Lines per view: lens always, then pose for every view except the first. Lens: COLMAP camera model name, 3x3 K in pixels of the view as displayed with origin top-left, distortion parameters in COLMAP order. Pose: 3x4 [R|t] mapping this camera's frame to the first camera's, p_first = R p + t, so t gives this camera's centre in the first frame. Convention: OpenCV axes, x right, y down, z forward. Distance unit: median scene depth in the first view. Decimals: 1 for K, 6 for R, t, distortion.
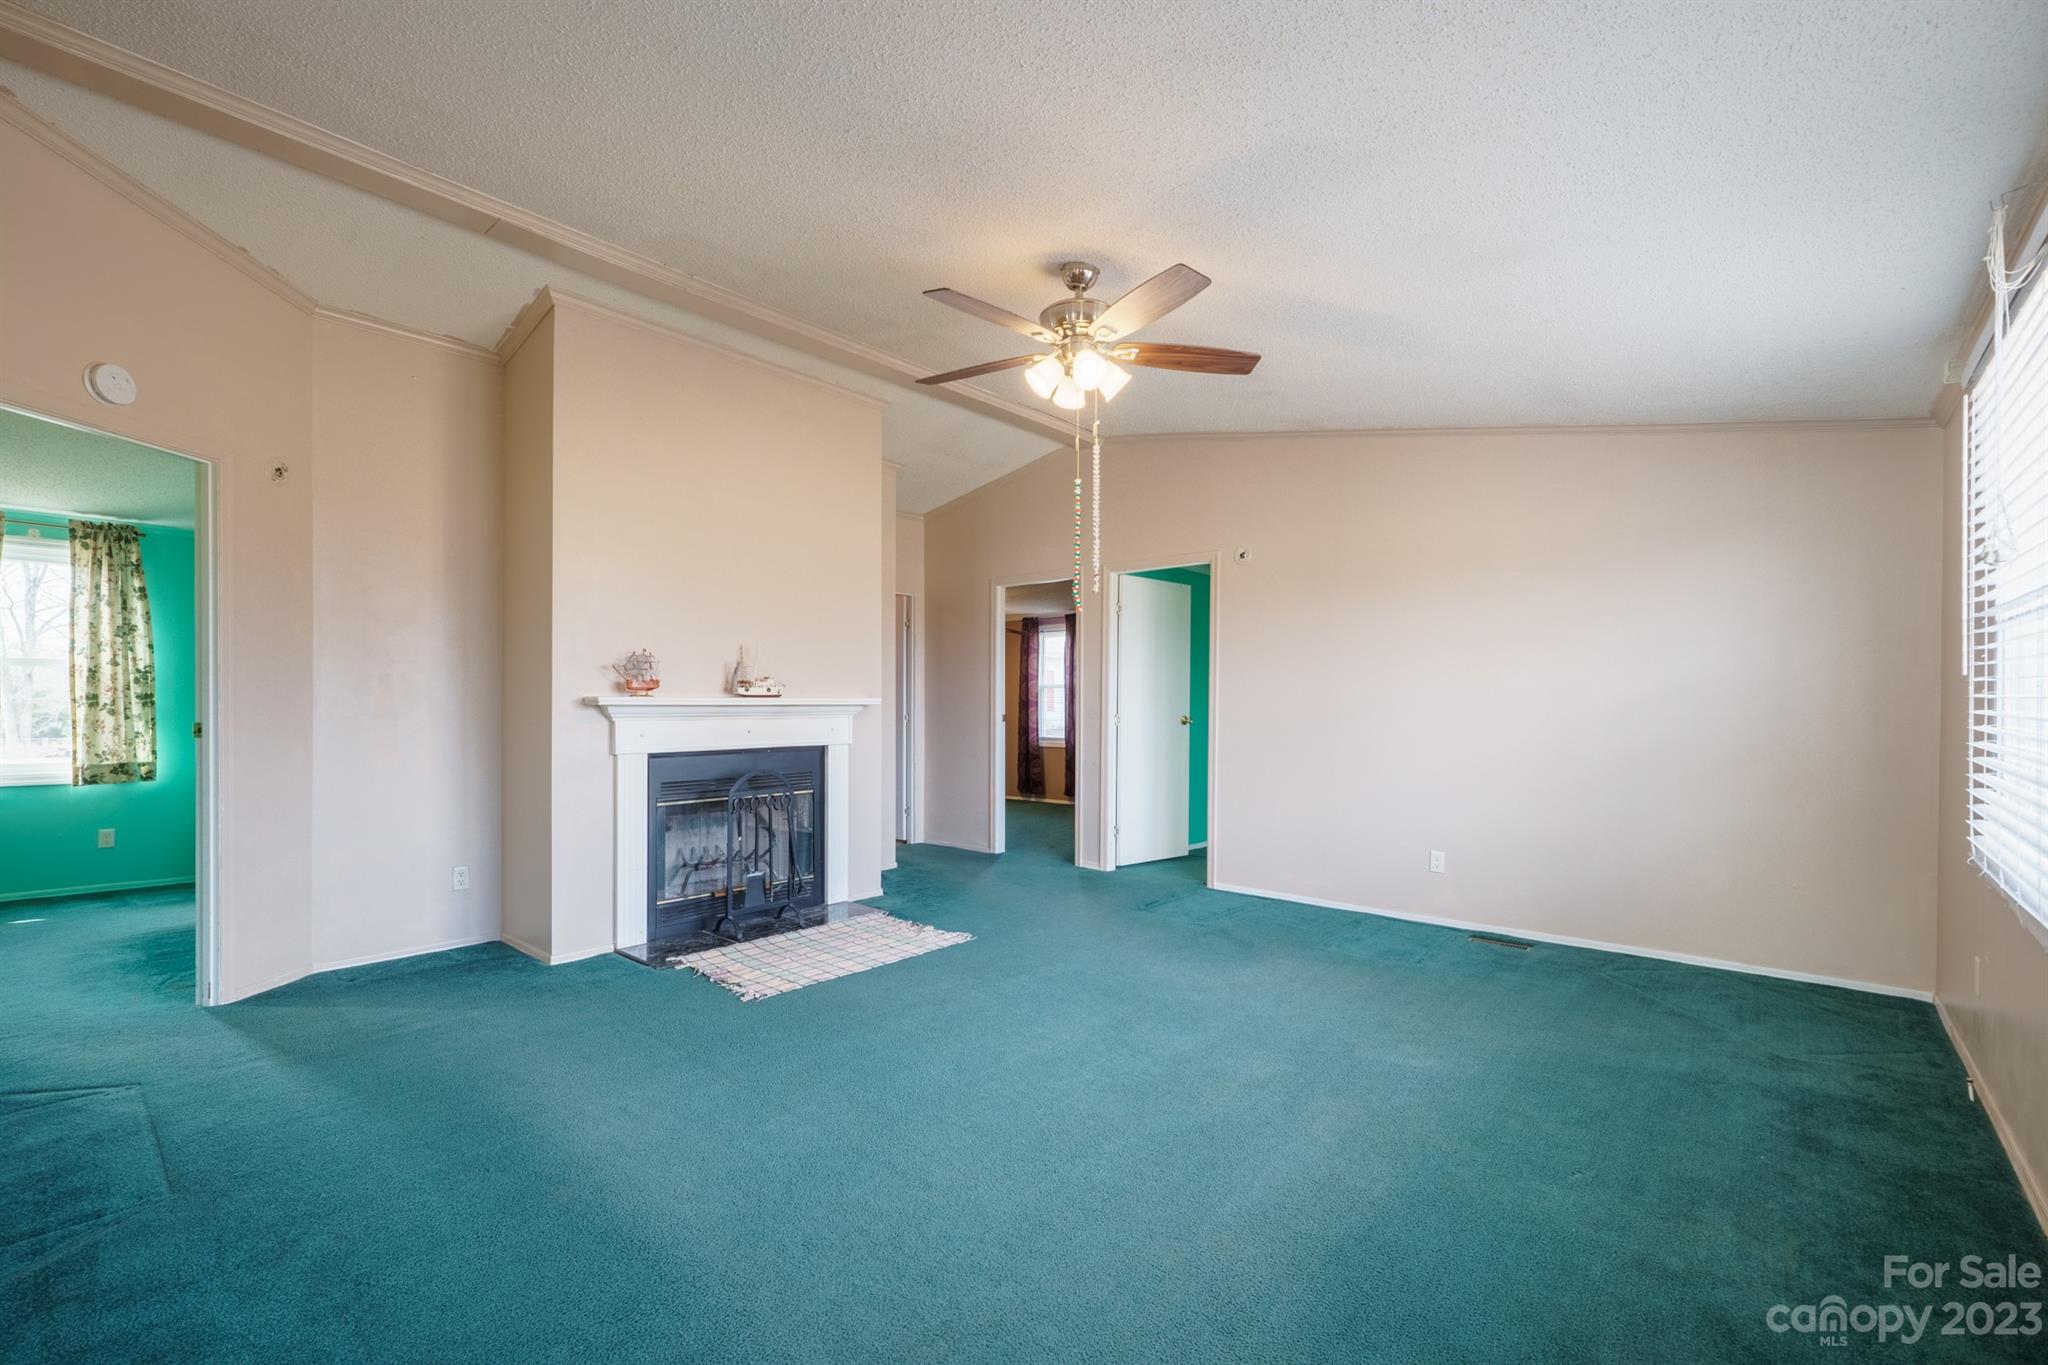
lens RADIAL K [[843.3, 0, 1026.0], [0, 843.3, 702.2], [0, 0, 1]] dist [-0.010130, 0.000084]
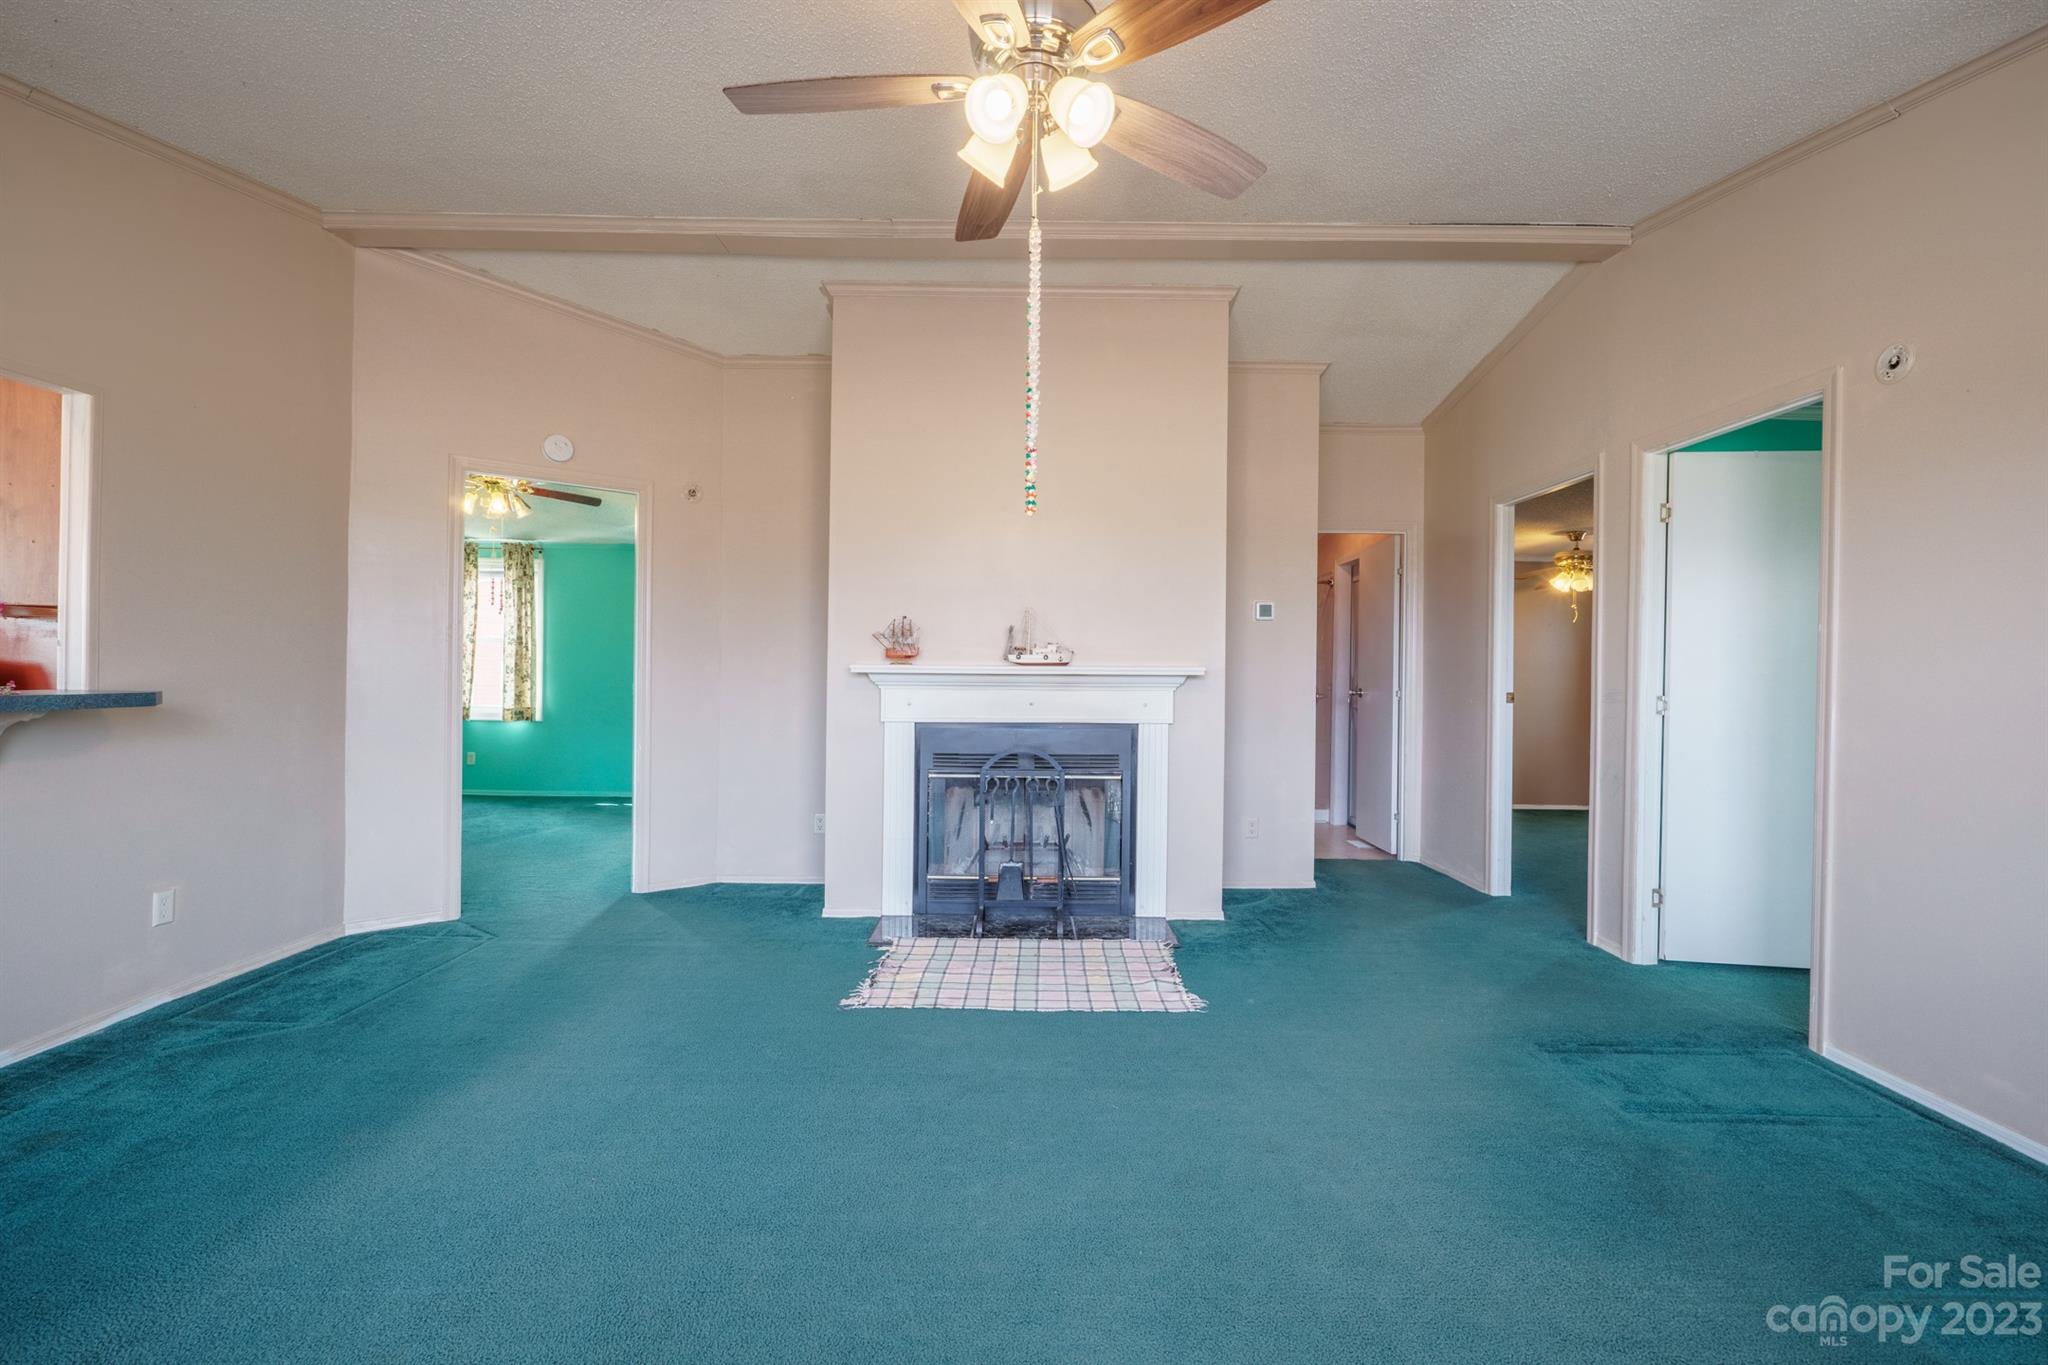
lens RADIAL K [[843.3, 0, 1024.0], [0, 843.3, 666.3], [0, 0, 1]] dist [-0.010130, 0.000084]
pose [[0.667778, 0.000169, -0.744361, 0.336486], [-0.006862, 0.999959, -0.005929, 0.000310], [0.744329, 0.009067, 0.667752, 0.398488]]
